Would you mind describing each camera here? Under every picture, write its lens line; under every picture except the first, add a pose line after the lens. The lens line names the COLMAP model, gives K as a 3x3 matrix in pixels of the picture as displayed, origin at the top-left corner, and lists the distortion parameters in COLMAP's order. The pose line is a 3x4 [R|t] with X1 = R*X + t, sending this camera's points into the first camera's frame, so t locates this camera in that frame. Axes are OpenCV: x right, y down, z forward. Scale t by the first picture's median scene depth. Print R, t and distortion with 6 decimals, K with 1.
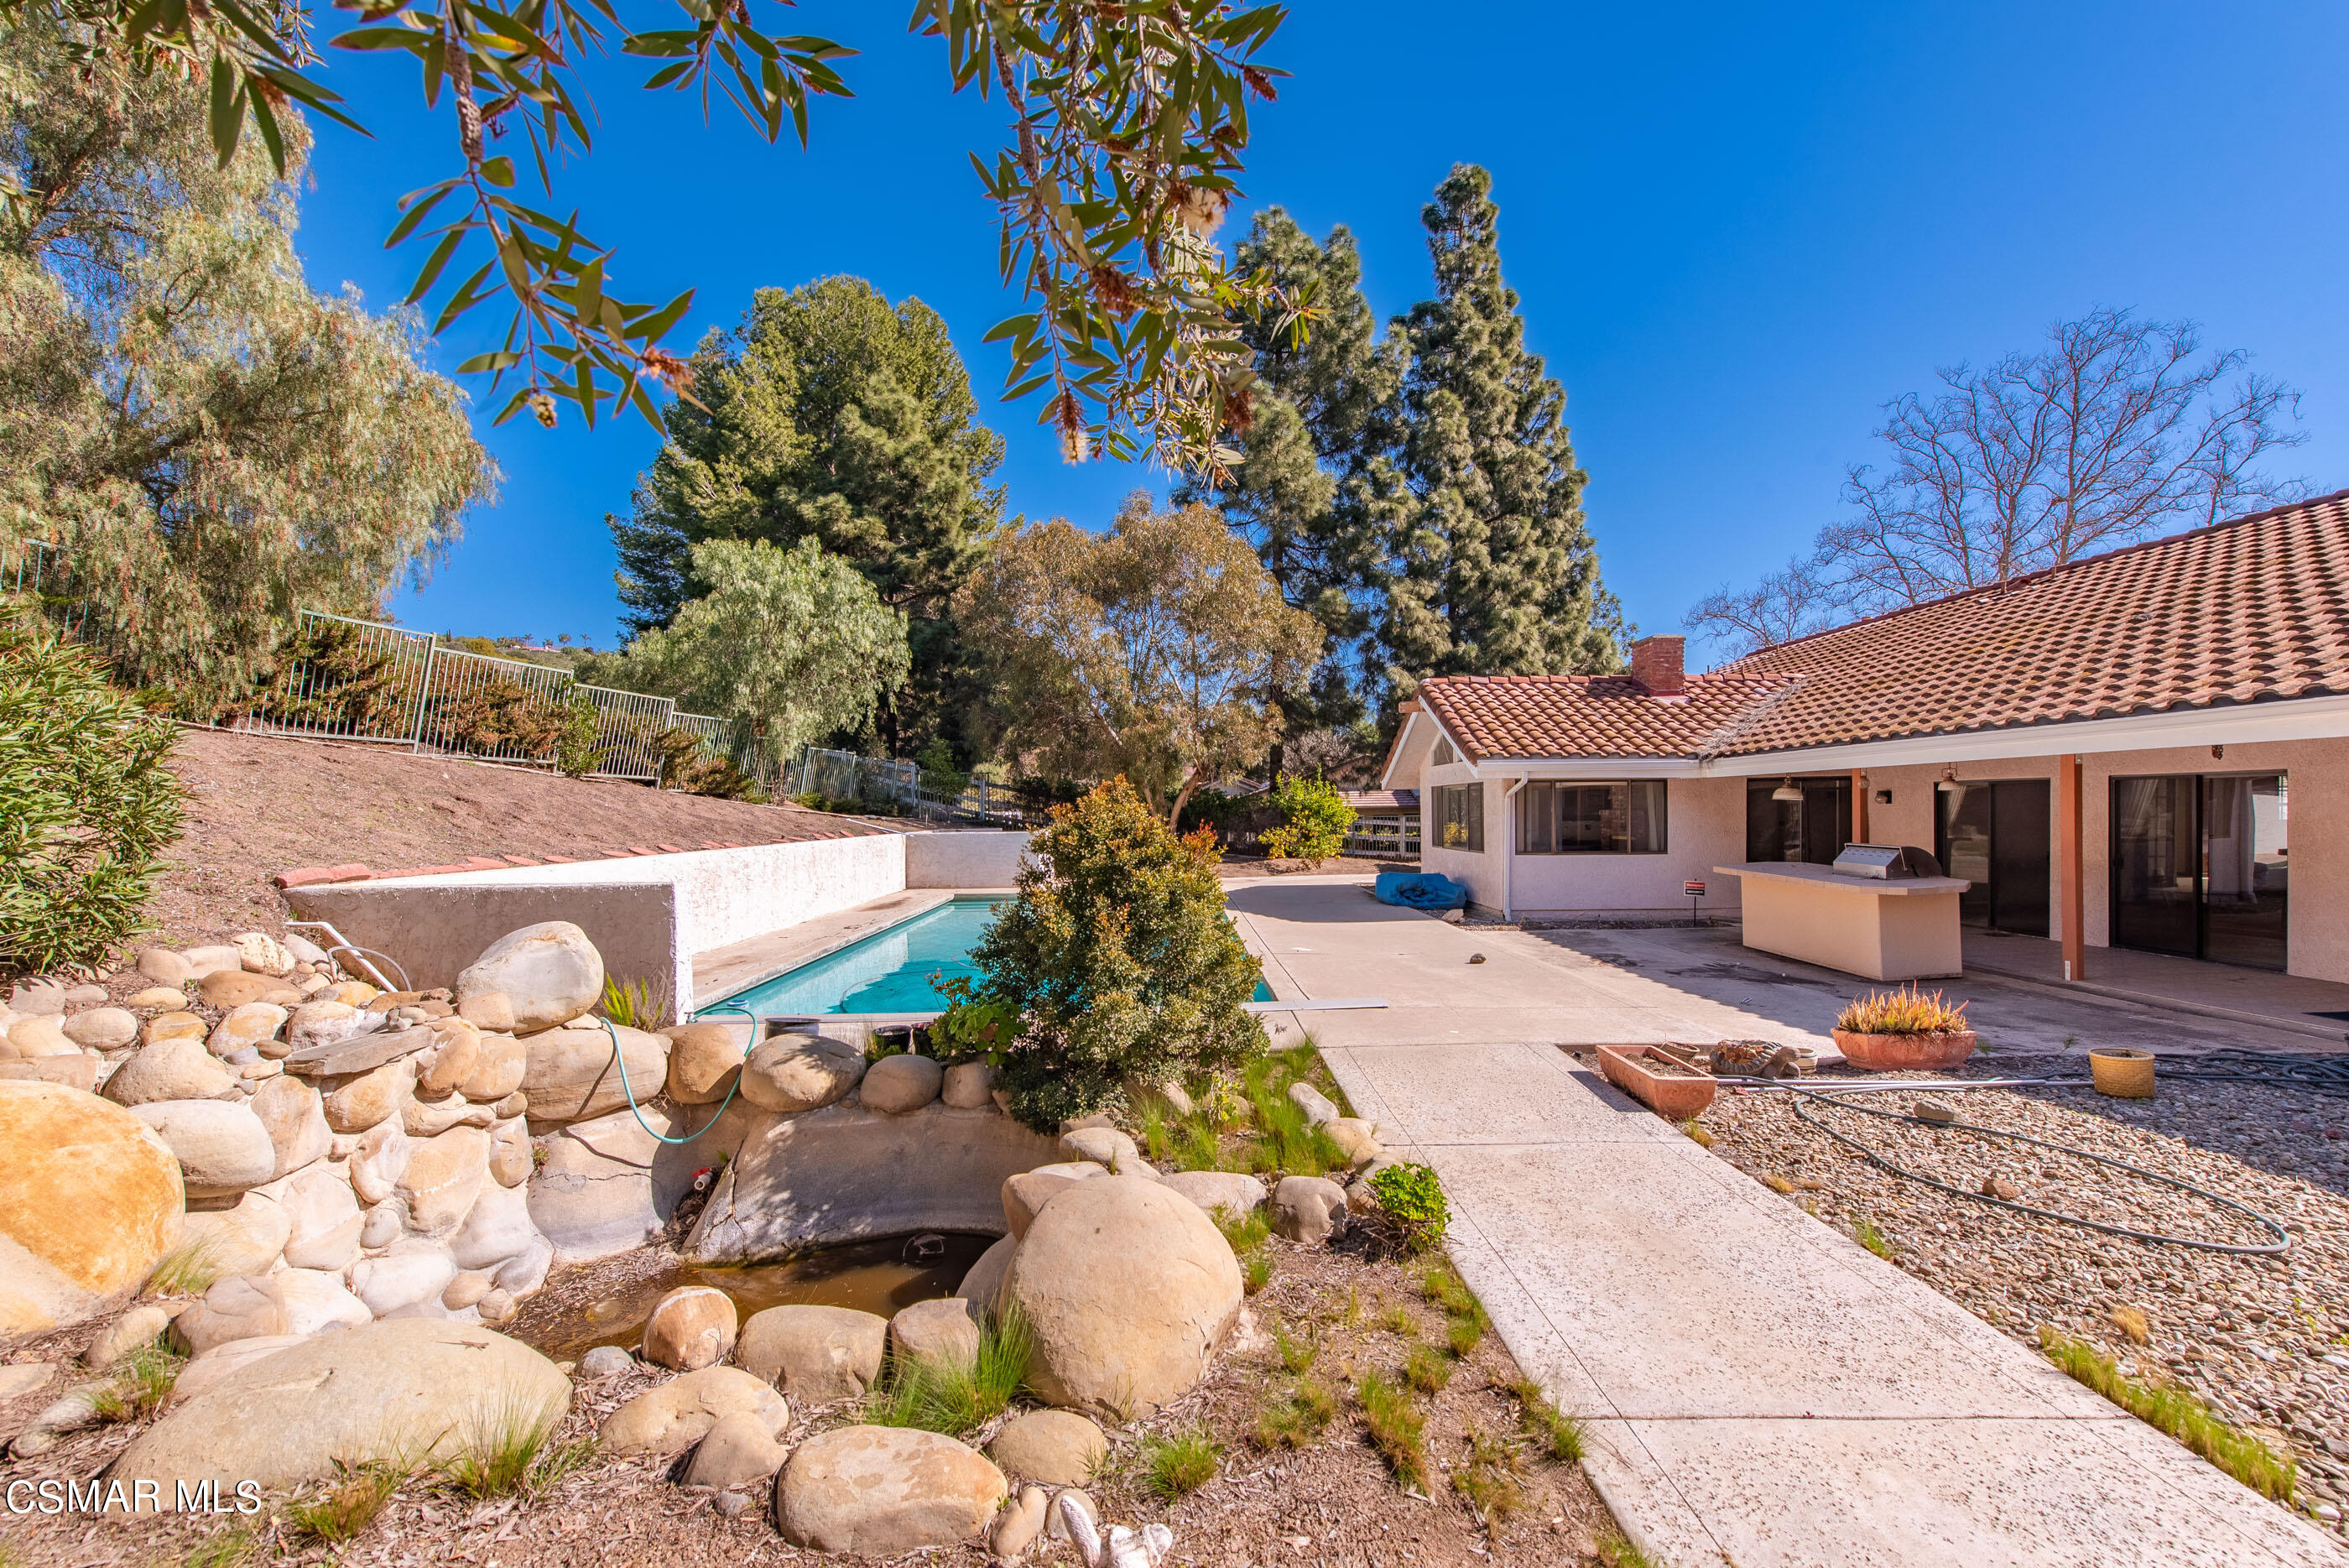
lens RADIAL K [[906.2, 0, 1151.8], [0, 906.2, 817.3], [0, 0, 1]] dist [0.014775, -0.003313]
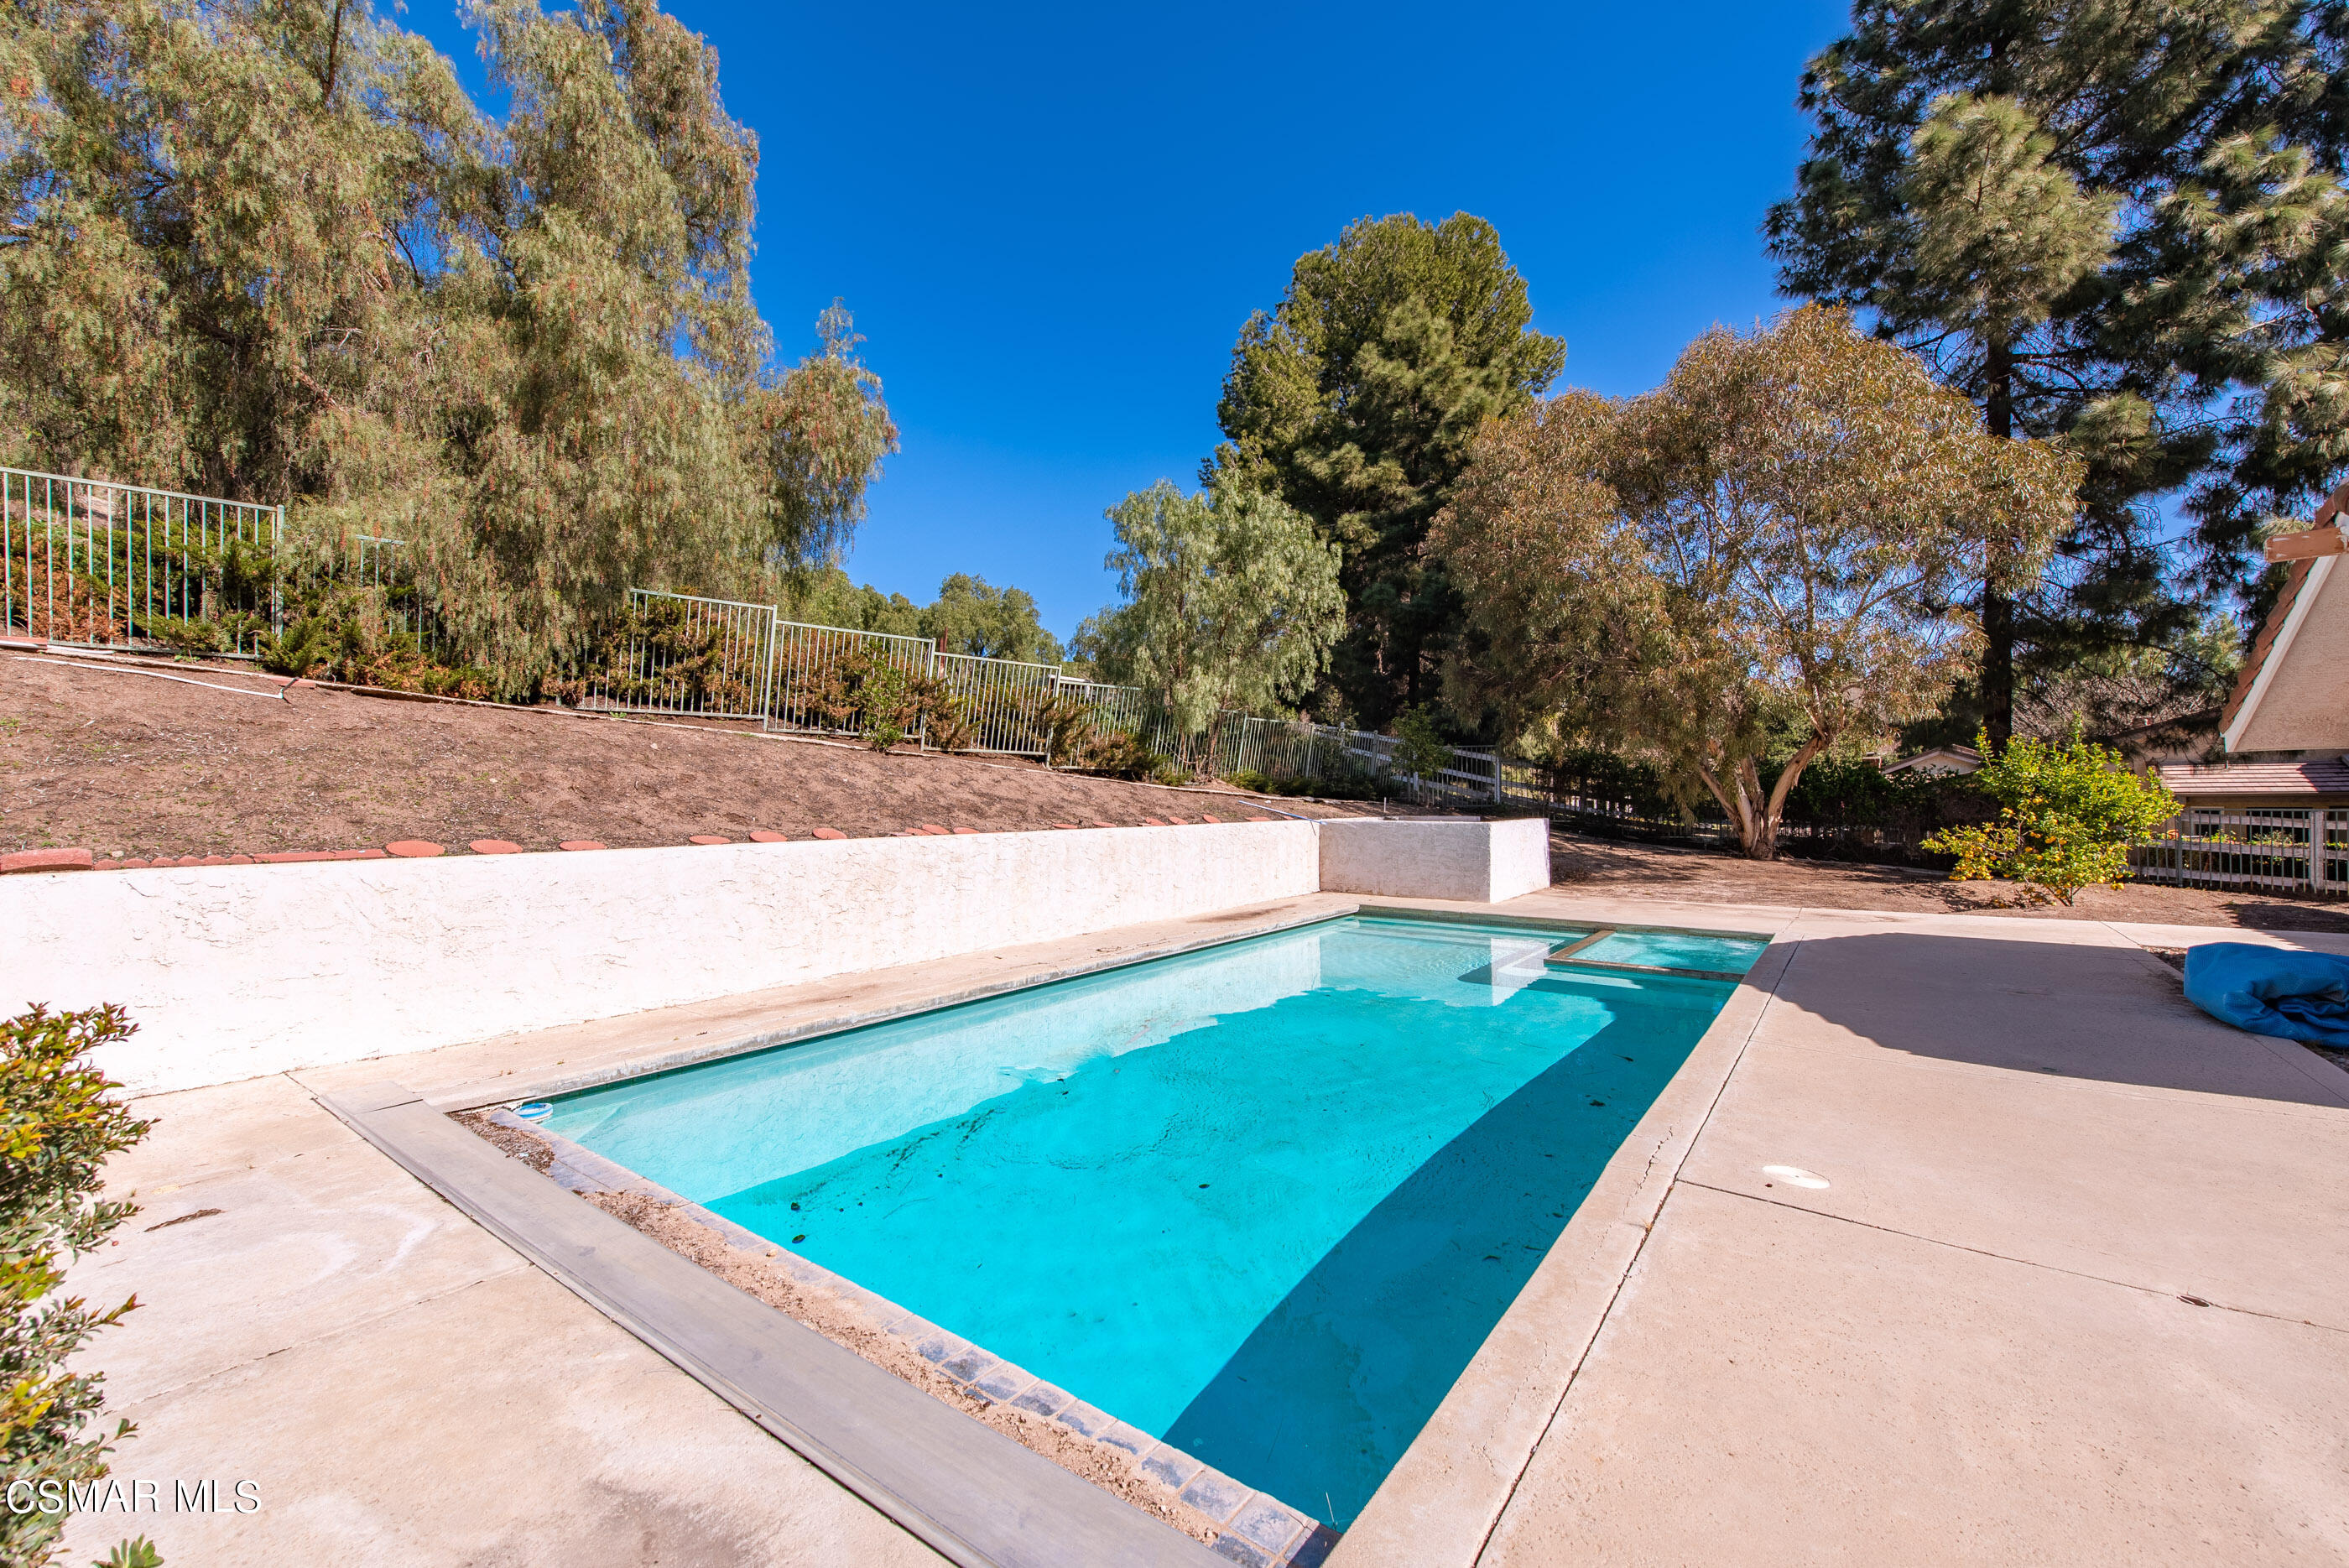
lens RADIAL K [[906.2, 0, 1208.6], [0, 906.2, 777.1], [0, 0, 1]] dist [0.014775, -0.003313]
pose [[0.811780, -0.005627, -0.583937, 0.074208], [-0.011555, 0.999603, -0.025696, 0.000945], [0.583850, 0.027607, 0.811392, 0.218867]]
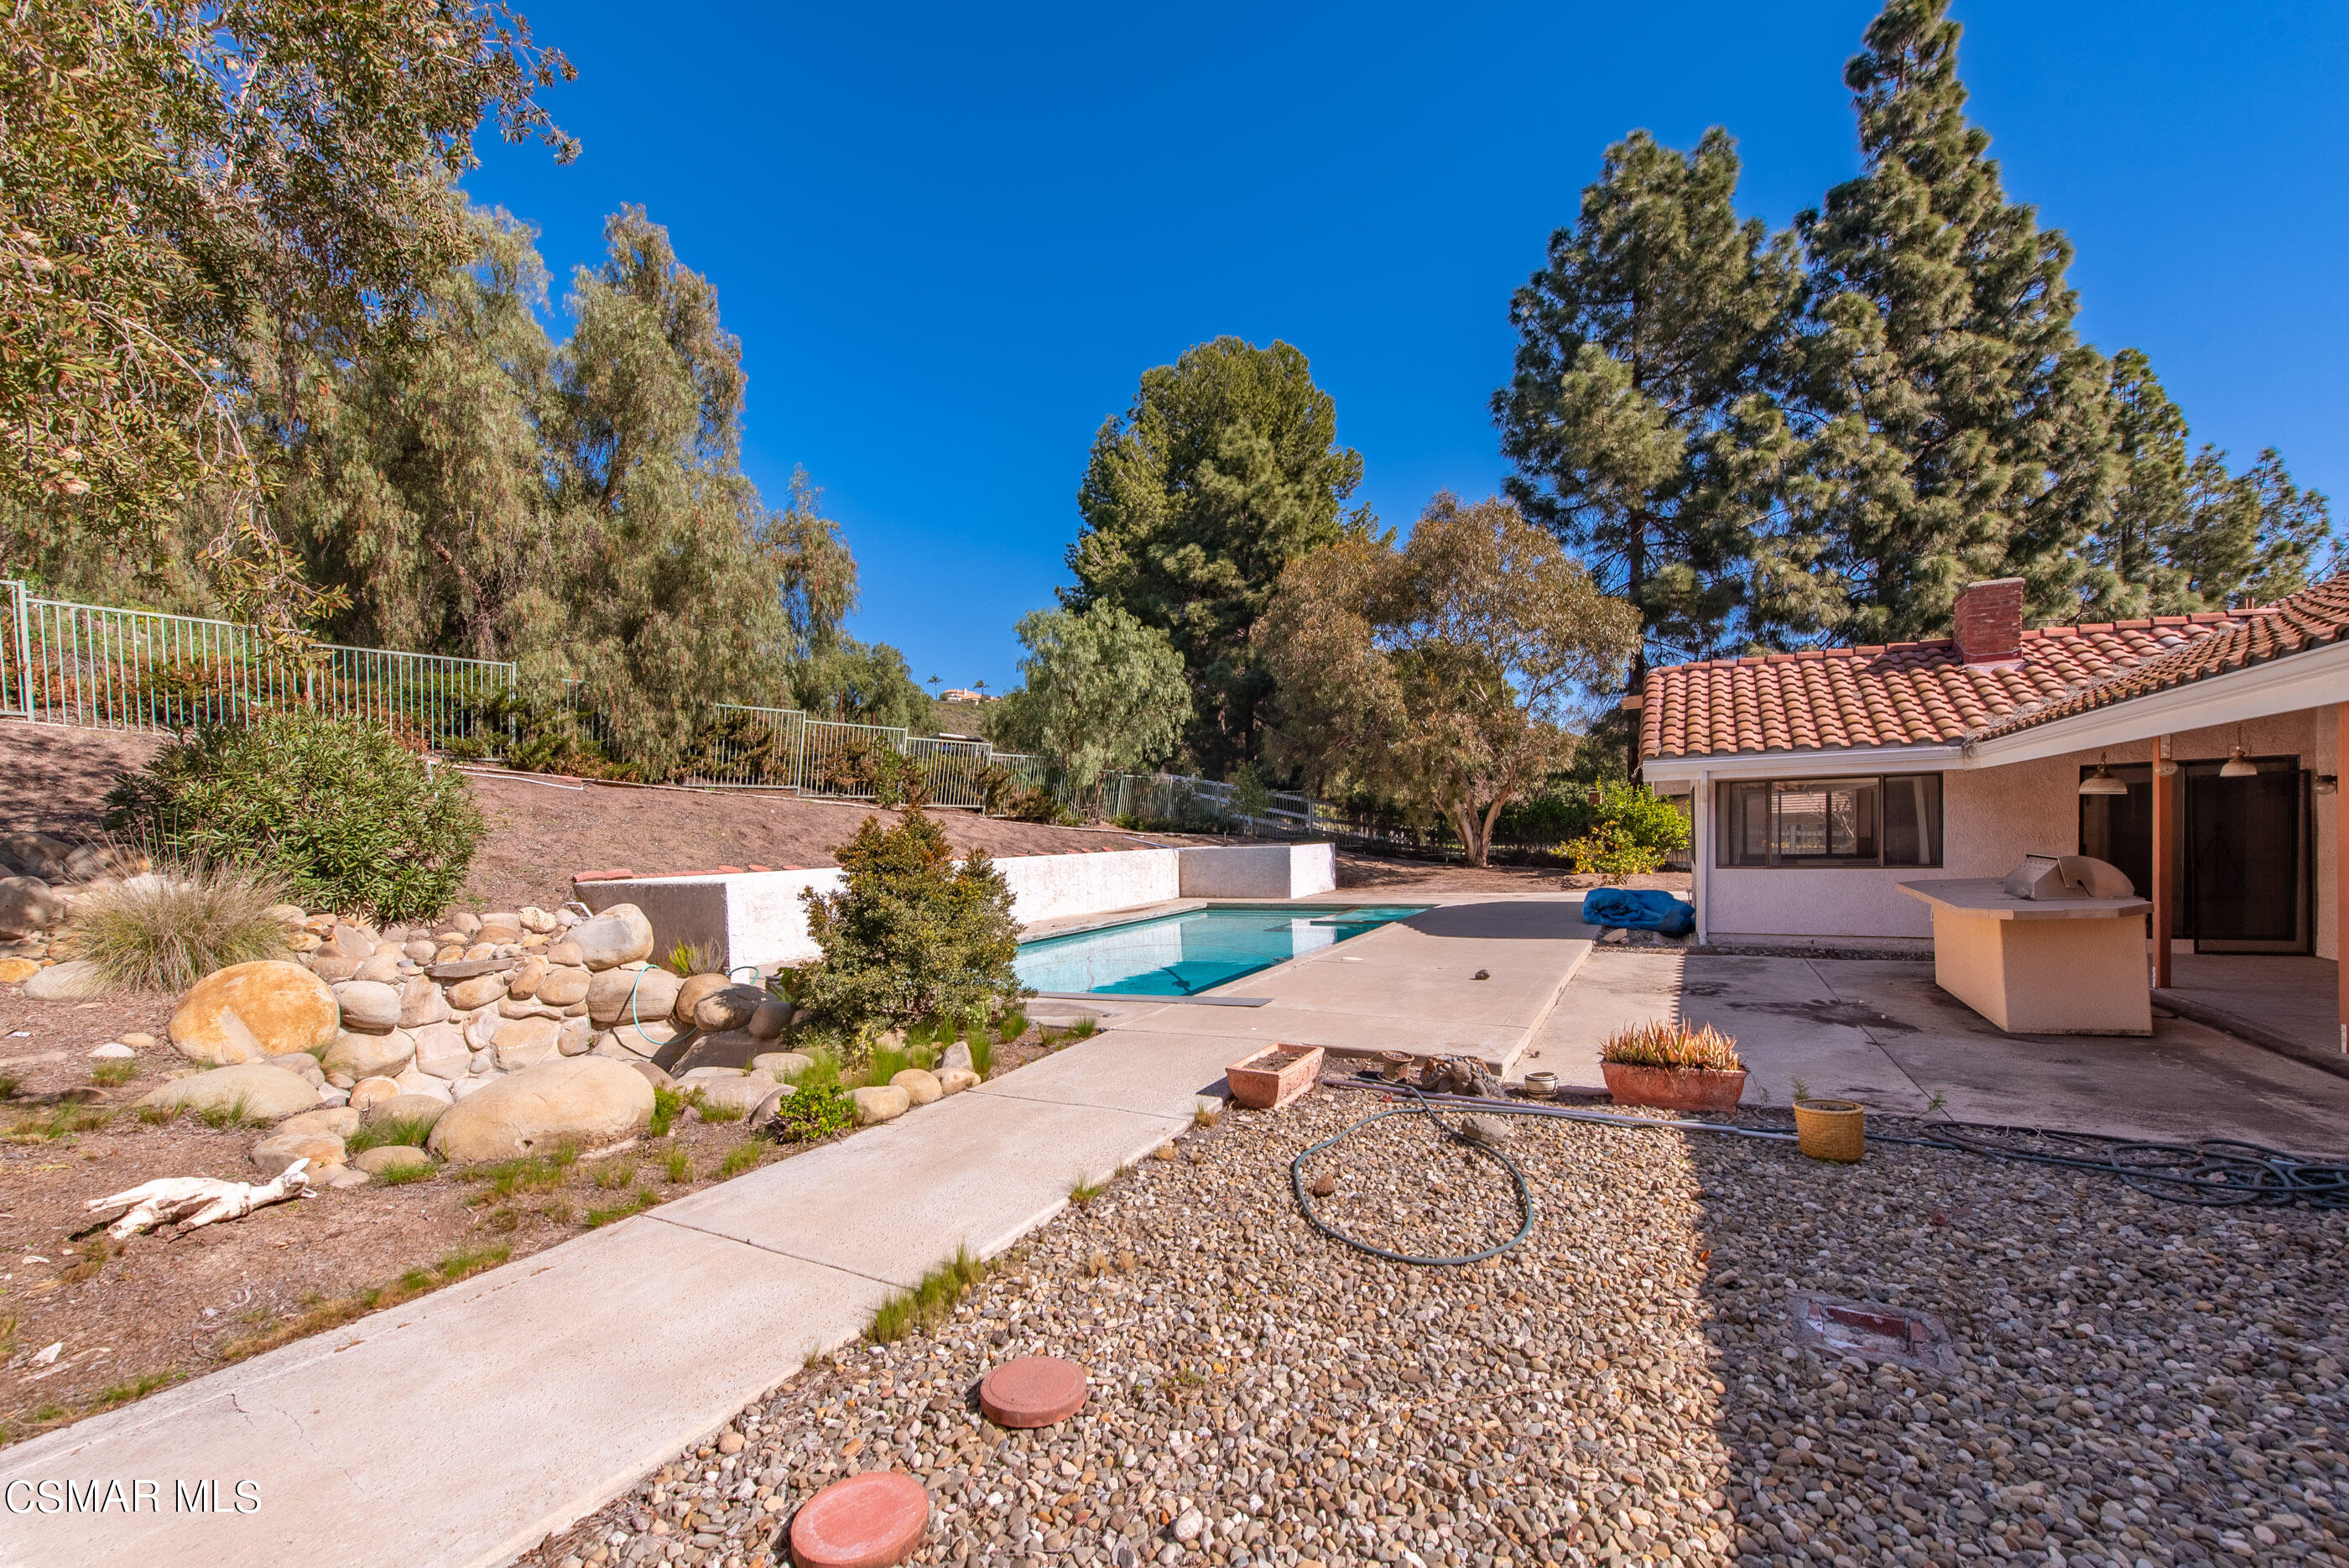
lens RADIAL K [[906.2, 0, 1195.2], [0, 906.2, 857.2], [0, 0, 1]] dist [0.014775, -0.003313]
pose [[0.889474, -0.002733, -0.456977, 0.183454], [0.014687, 0.999636, 0.022610, 0.001960], [0.456749, -0.026823, 0.889191, 0.004907]]
